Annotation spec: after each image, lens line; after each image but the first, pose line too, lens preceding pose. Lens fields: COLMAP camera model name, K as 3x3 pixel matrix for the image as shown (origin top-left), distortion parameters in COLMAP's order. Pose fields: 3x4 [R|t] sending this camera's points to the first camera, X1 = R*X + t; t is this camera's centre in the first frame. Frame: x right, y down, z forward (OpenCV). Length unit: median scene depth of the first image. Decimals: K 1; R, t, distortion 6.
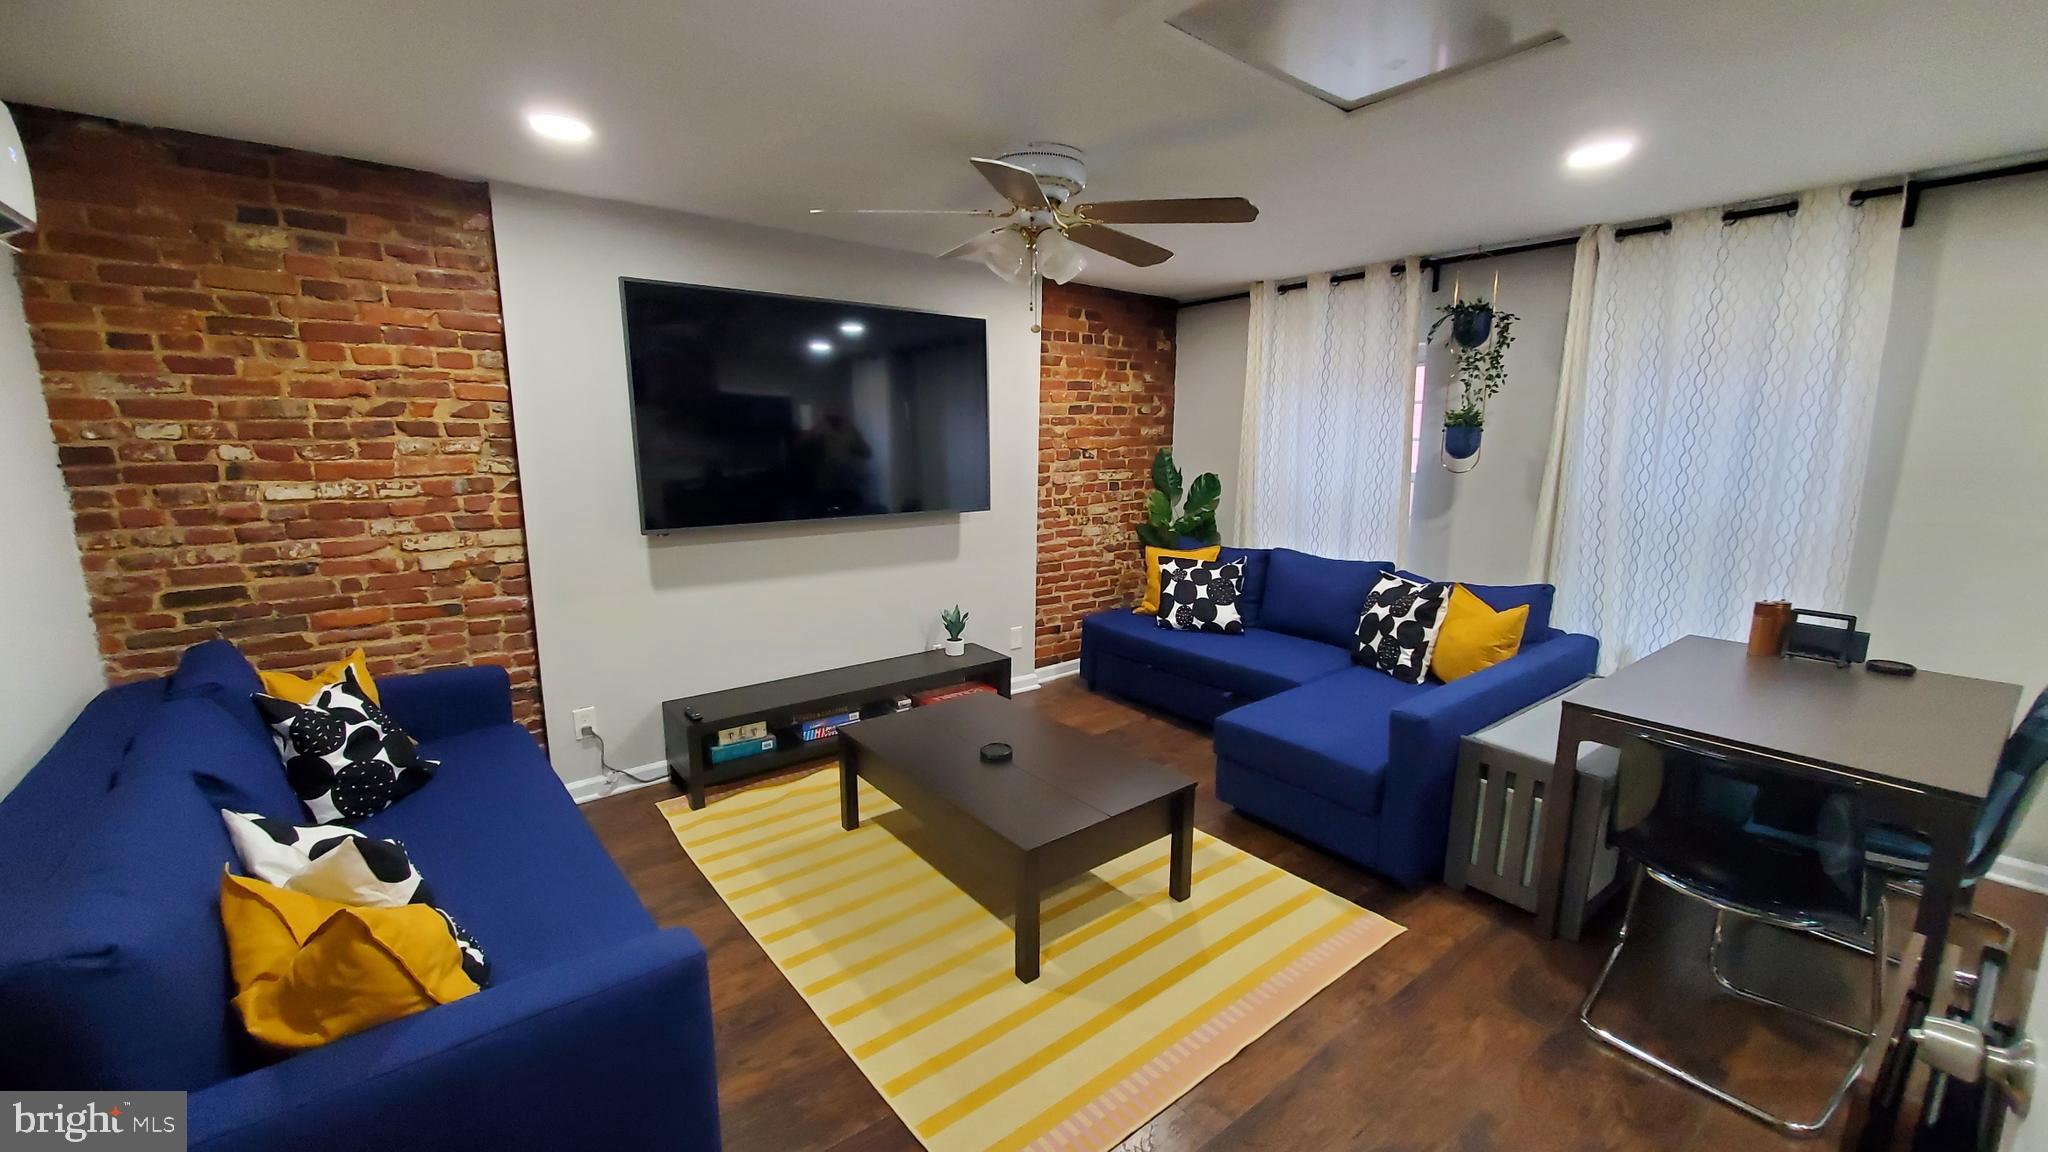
lens RADIAL K [[813.5, 0, 1022.1], [0, 813.5, 584.5], [0, 0, 1]] dist [0.011747, -0.003971]
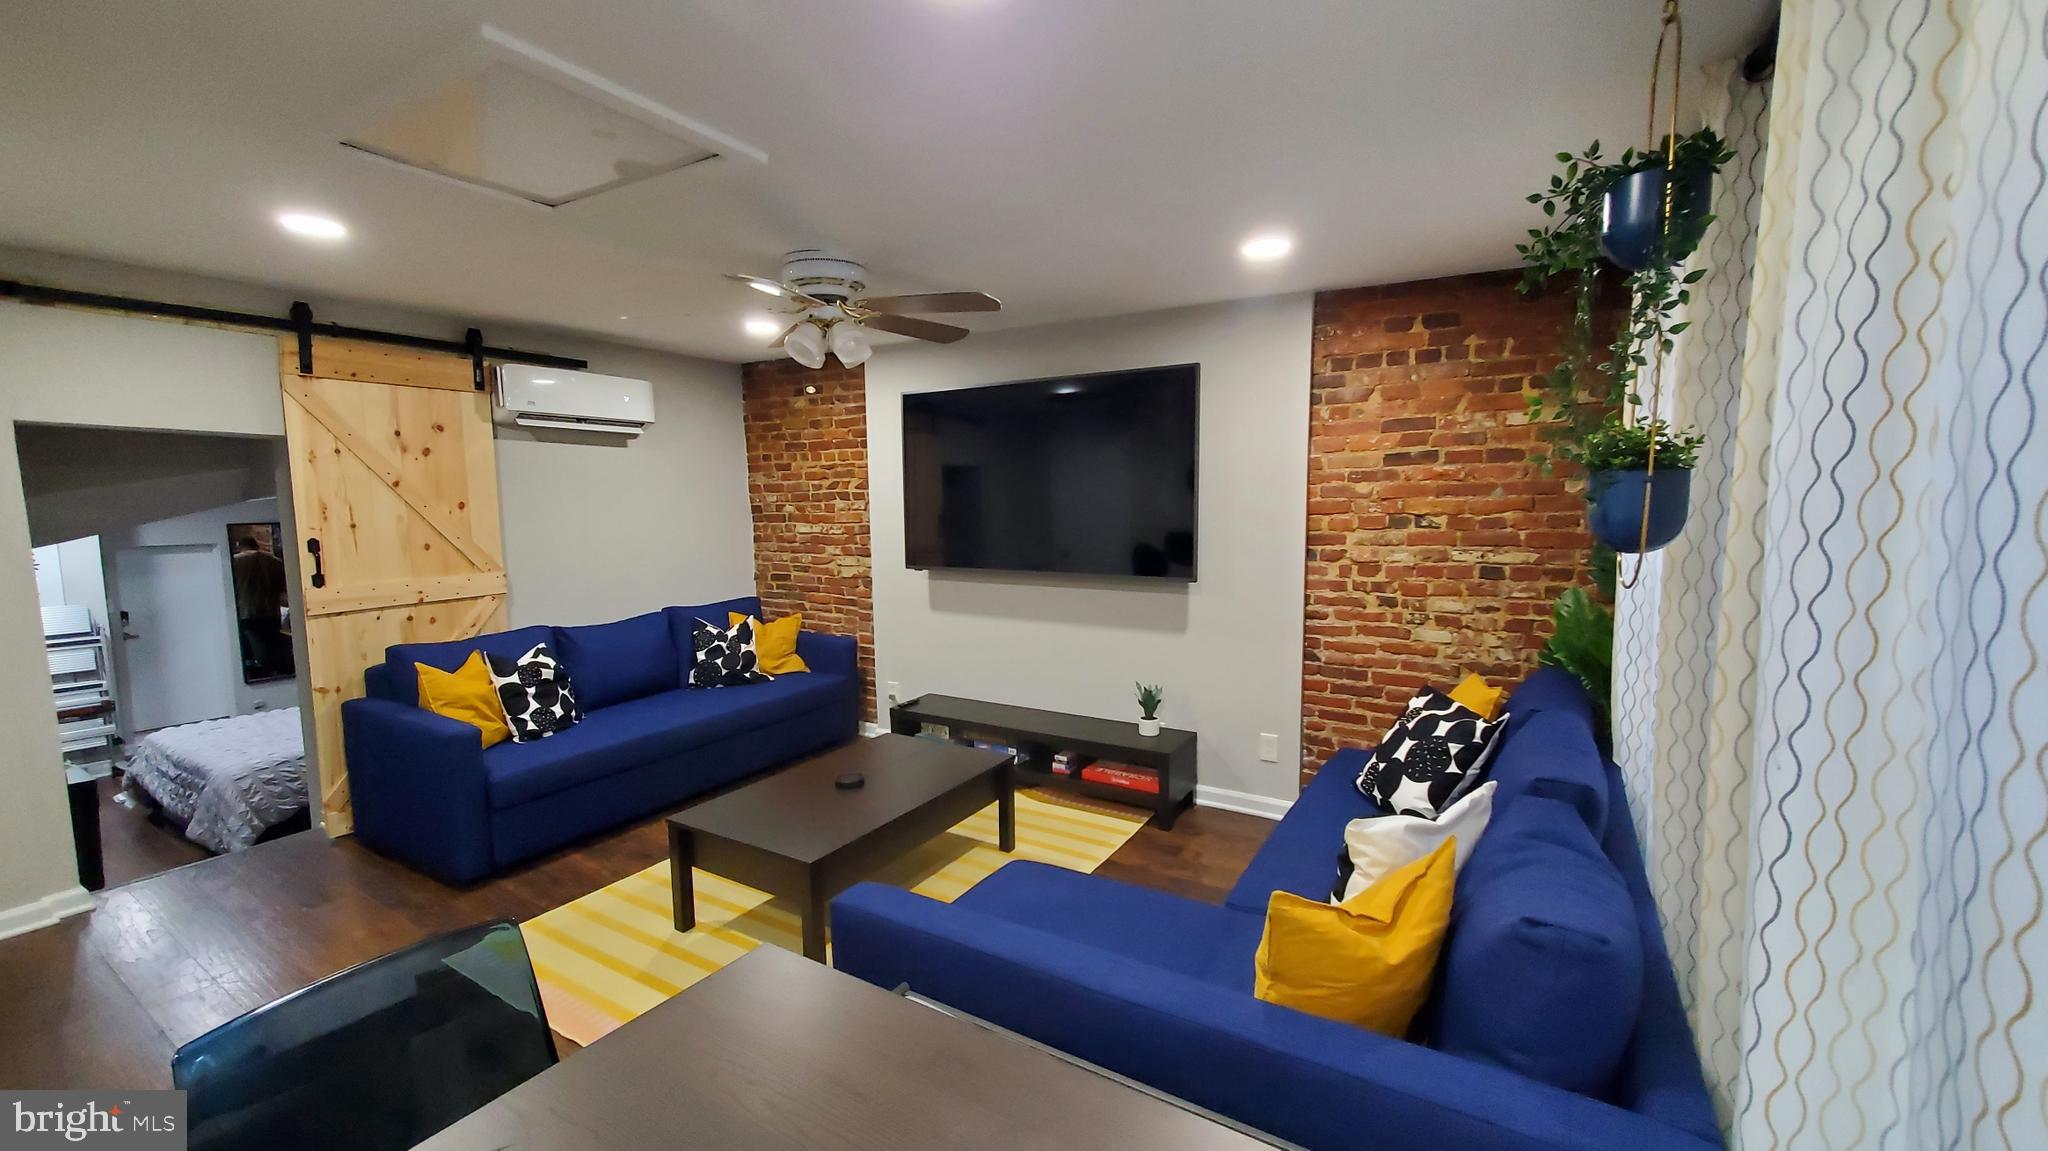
lens RADIAL K [[813.5, 0, 1022.1], [0, 813.5, 584.0], [0, 0, 1]] dist [0.011747, -0.003971]
pose [[0.340221, 0.094607, -0.935574, 0.692588], [-0.163975, 0.985652, 0.040041, -0.091945], [0.925939, 0.139788, 0.350852, 0.516822]]
